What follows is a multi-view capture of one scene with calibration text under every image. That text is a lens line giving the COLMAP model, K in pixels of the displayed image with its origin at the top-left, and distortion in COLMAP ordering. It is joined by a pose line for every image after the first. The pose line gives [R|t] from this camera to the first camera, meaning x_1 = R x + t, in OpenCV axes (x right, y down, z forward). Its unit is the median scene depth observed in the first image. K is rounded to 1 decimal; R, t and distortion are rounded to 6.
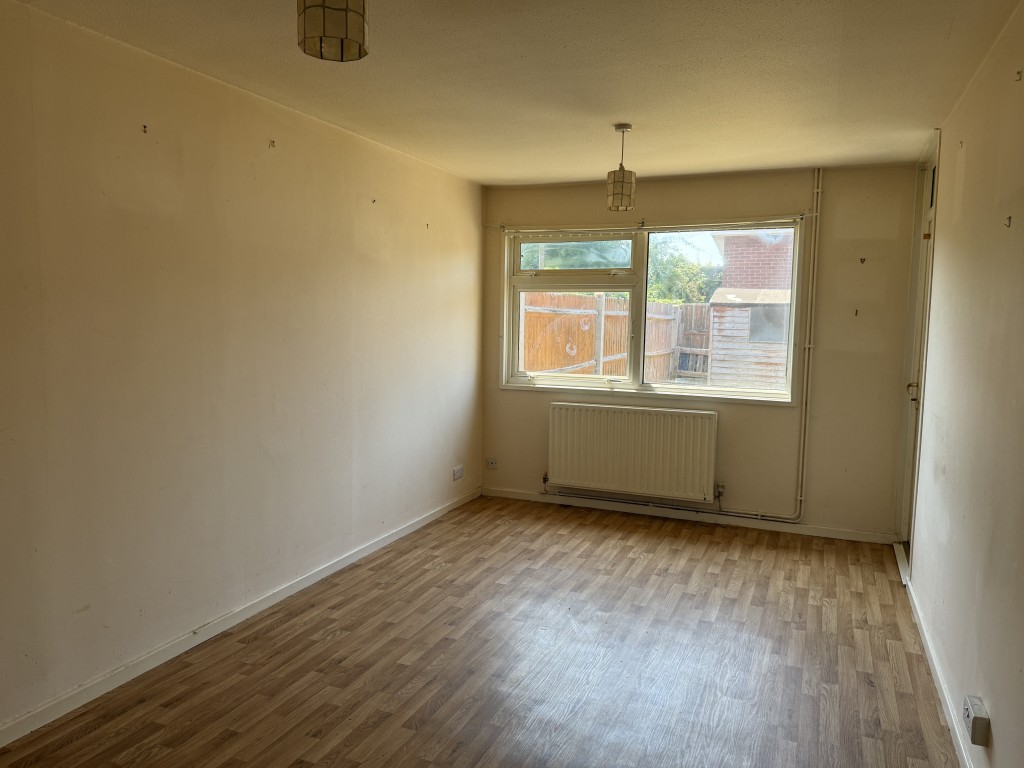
lens RADIAL K [[771.9, 0, 506.0], [0, 771.9, 375.2], [0, 0, 1]] dist [-0.003508, -0.018860]
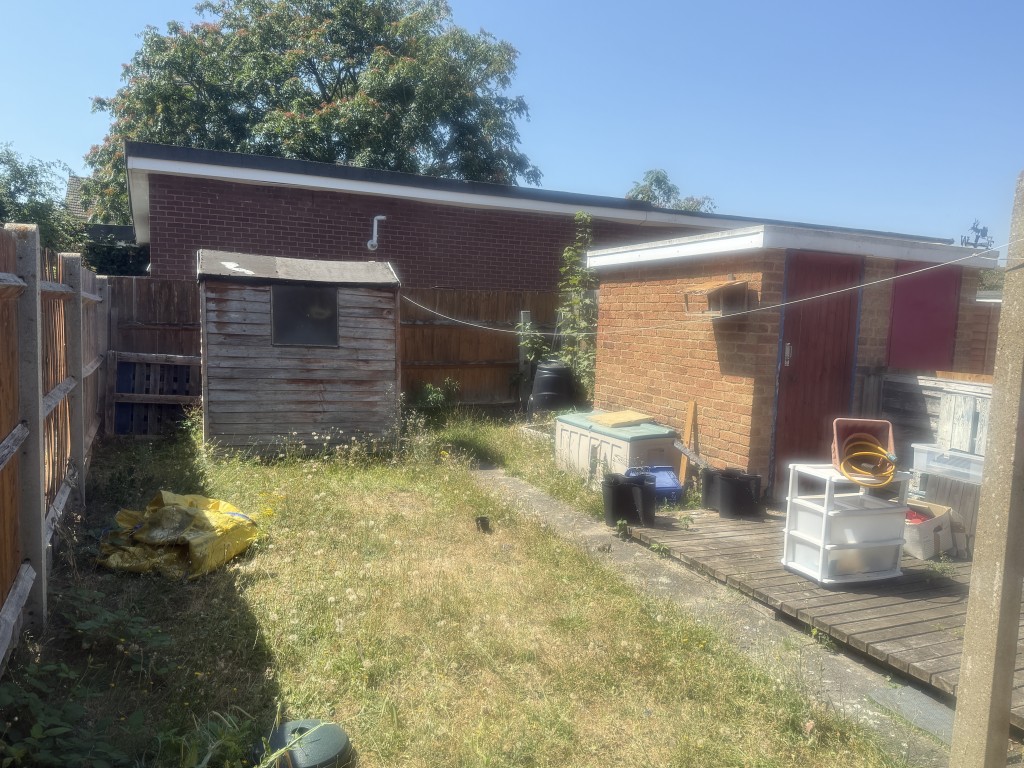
lens RADIAL K [[771.9, 0, 512.1], [0, 771.9, 387.2], [0, 0, 1]] dist [-0.003508, -0.018860]
pose [[0.674723, -0.060610, 0.735579, 0.004583], [0.031783, 0.998084, 0.053086, -0.032676], [-0.737387, -0.012439, 0.675356, 0.423699]]
